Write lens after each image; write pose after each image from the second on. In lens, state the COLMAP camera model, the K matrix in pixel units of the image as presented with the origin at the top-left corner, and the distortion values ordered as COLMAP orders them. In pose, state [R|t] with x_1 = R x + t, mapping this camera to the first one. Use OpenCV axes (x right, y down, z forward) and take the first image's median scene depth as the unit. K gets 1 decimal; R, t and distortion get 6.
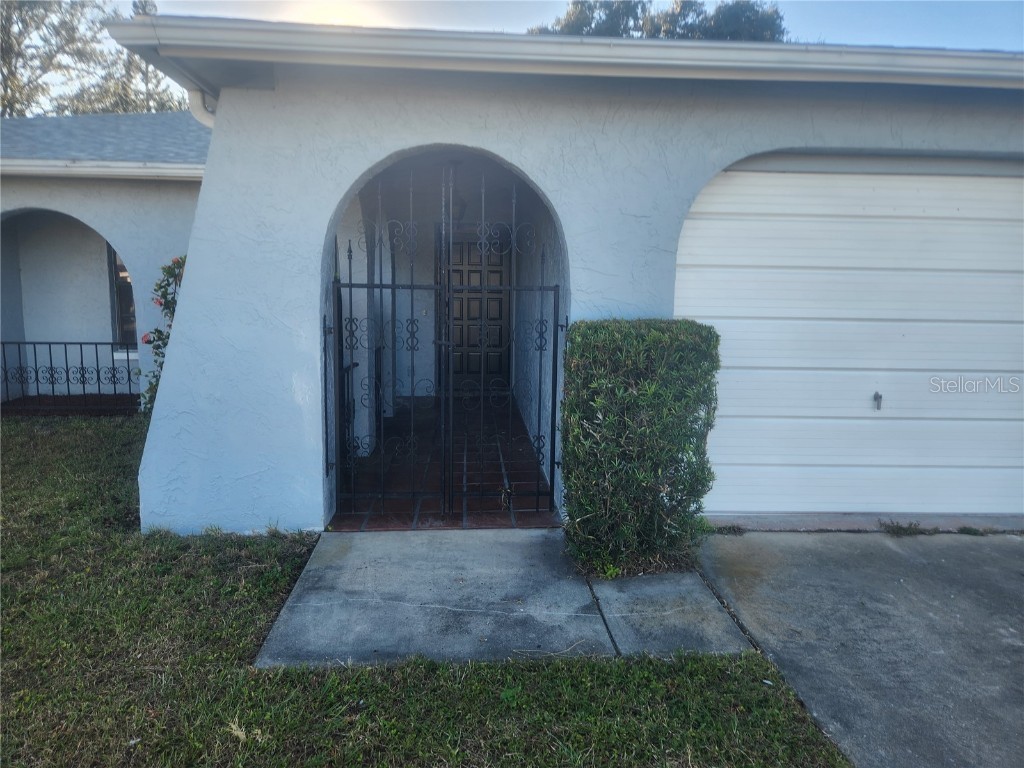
lens RADIAL K [[678.6, 0, 518.3], [0, 678.6, 387.7], [0, 0, 1]] dist [0.044550, -0.000740]
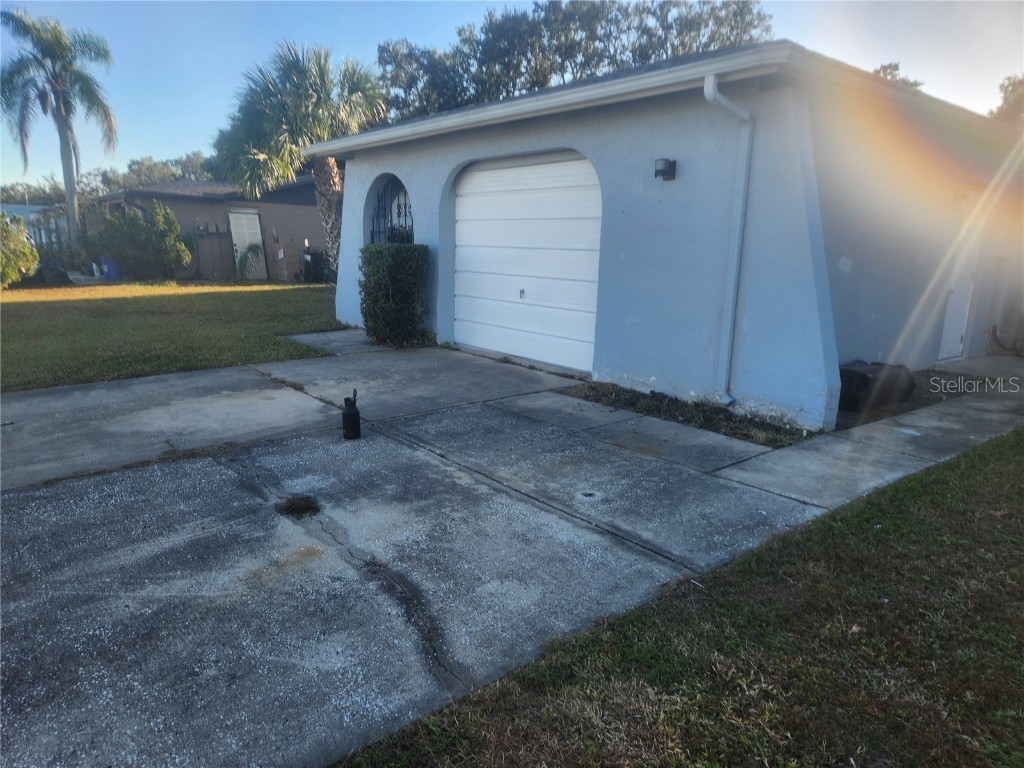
lens RADIAL K [[678.6, 0, 518.3], [0, 678.6, 387.7], [0, 0, 1]] dist [0.044550, -0.000740]
pose [[0.602727, 0.168431, -0.779968, 1.166270], [-0.120644, 0.985467, 0.119579, 0.030360], [0.788774, 0.022025, 0.614288, -0.060929]]
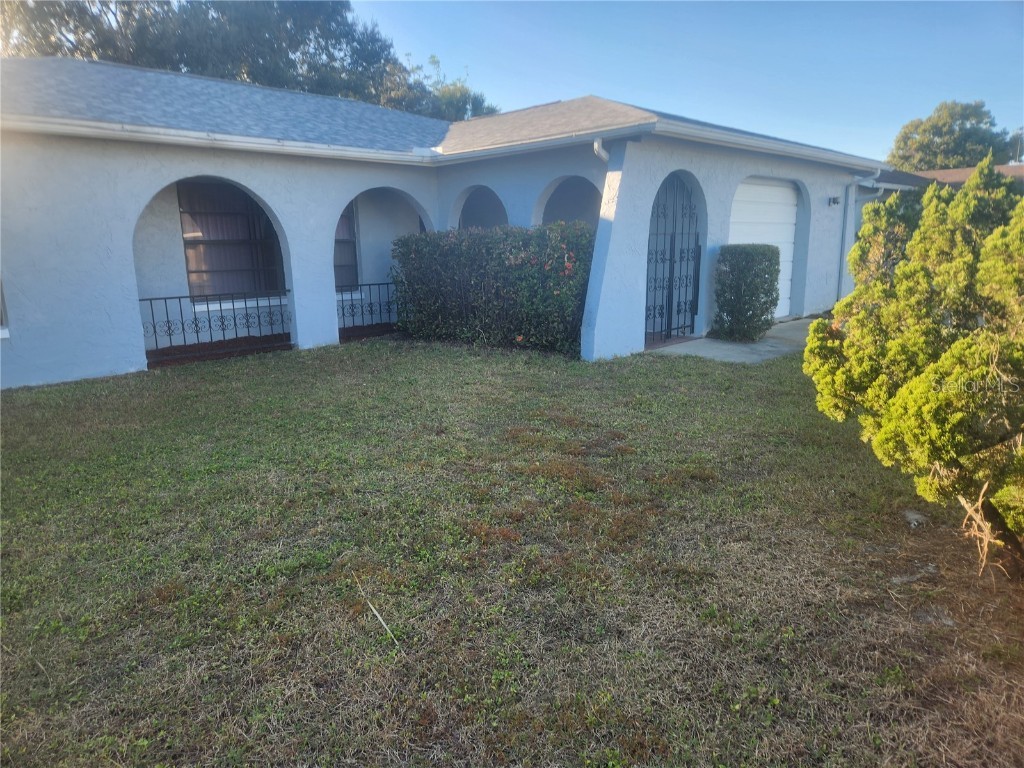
lens RADIAL K [[678.6, 0, 518.3], [0, 678.6, 387.7], [0, 0, 1]] dist [0.044550, -0.000740]
pose [[0.741770, -0.165342, 0.649953, -1.174686], [0.121804, 0.986229, 0.111876, 0.023297], [-0.659500, -0.003819, 0.751694, -0.202986]]
